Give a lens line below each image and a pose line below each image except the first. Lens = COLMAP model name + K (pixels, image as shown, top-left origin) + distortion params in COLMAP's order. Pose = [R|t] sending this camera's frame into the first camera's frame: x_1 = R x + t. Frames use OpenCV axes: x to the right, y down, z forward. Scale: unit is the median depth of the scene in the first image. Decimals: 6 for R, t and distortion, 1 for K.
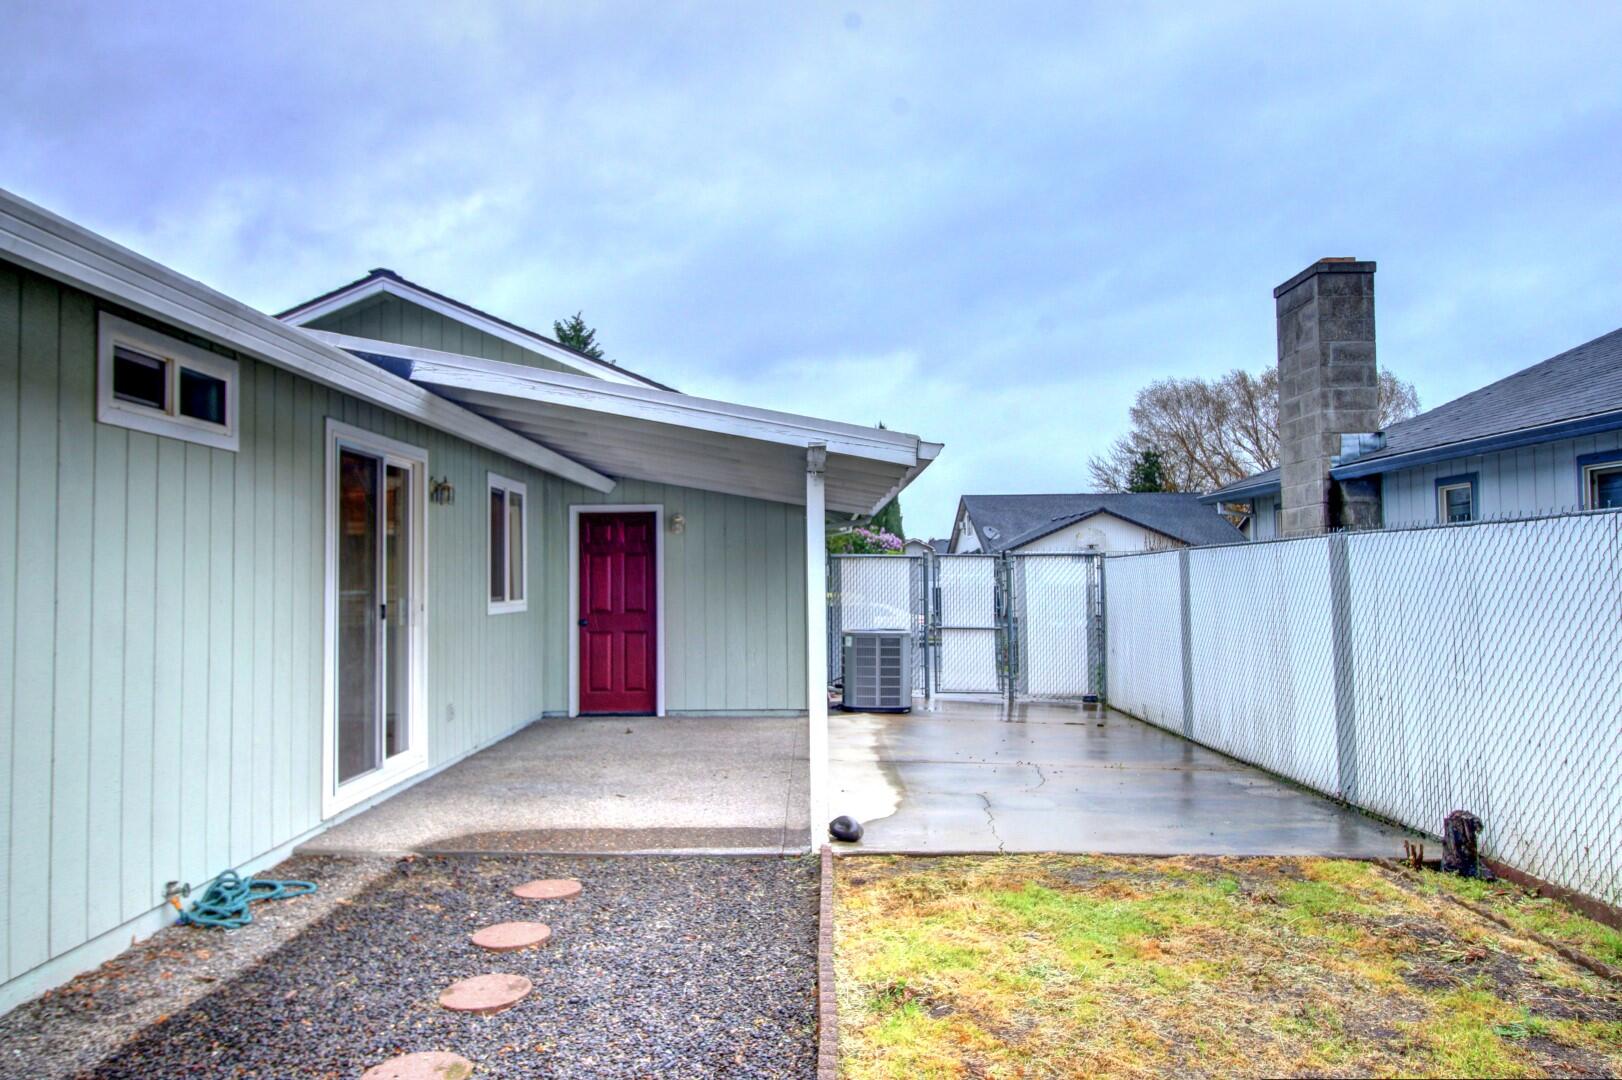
lens RADIAL K [[1109.9, 0, 811.0], [0, 1109.9, 540.0], [0, 0, 1]] dist [-0.000261, -0.000833]
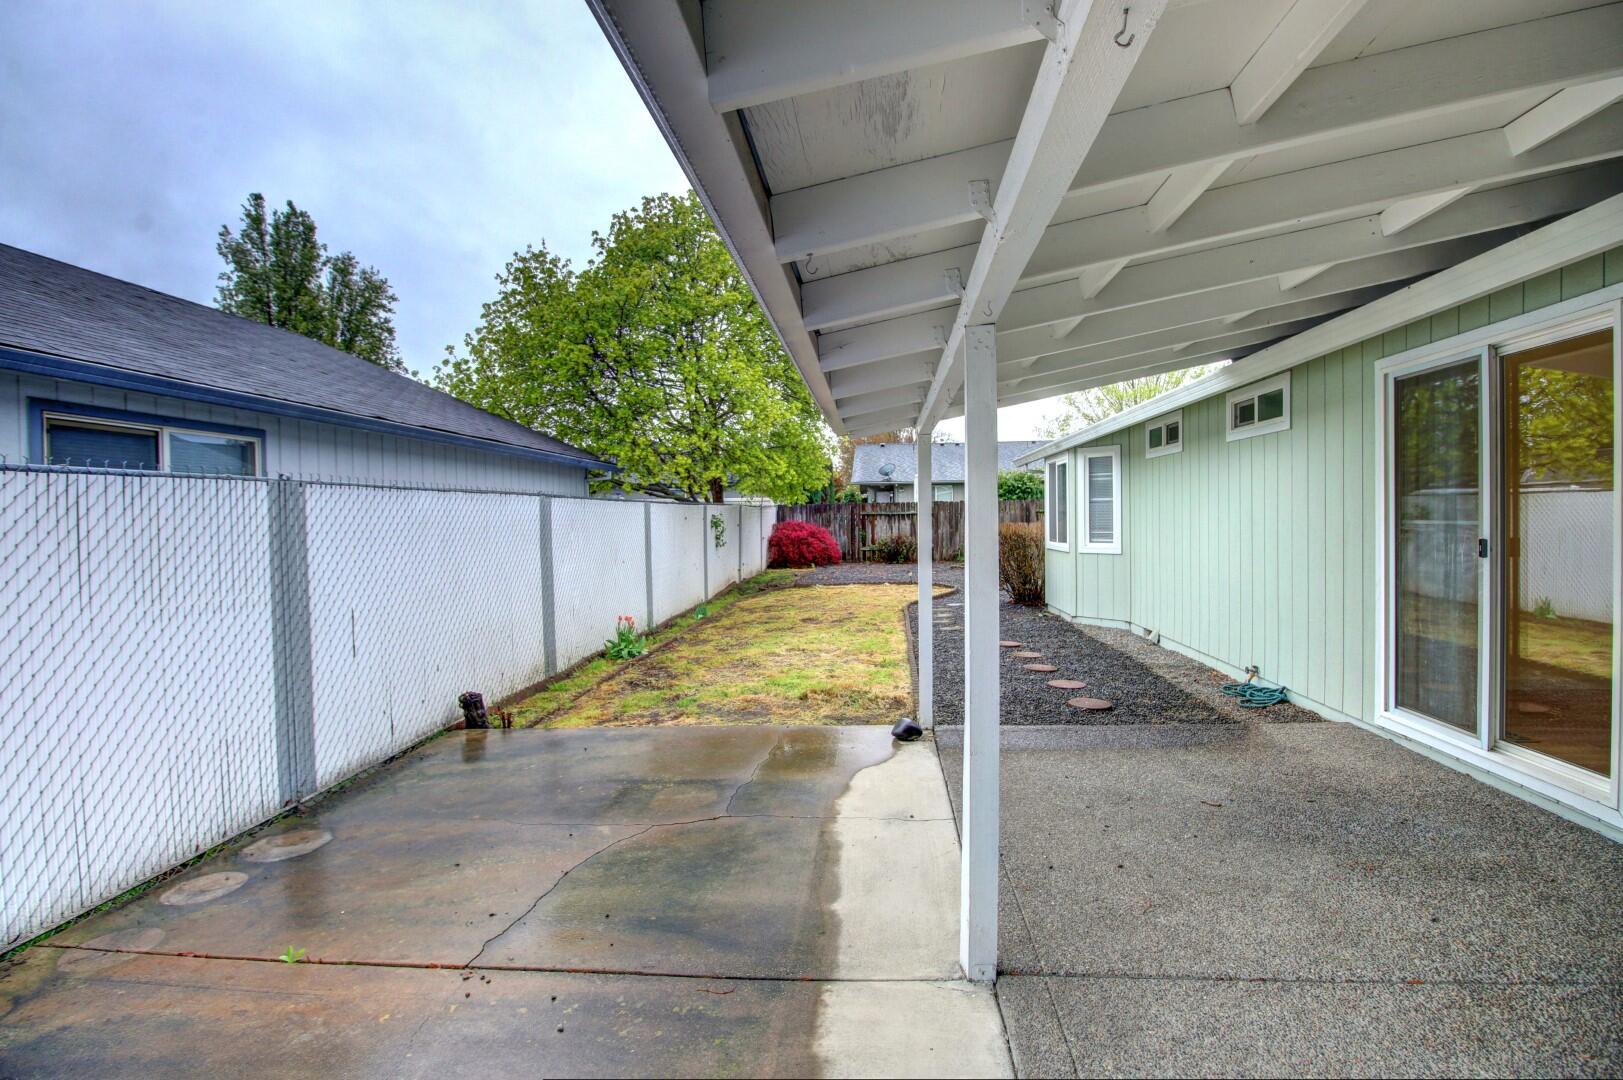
lens RADIAL K [[753.5, 0, 818.3], [0, 753.5, 532.7], [0, 0, 1]] dist [0.001417, -0.013021]
pose [[-0.996900, 0.023005, 0.075247, 0.034322], [0.021954, 0.999650, -0.014756, 0.032703], [-0.075560, -0.013058, -0.997056, 1.011050]]
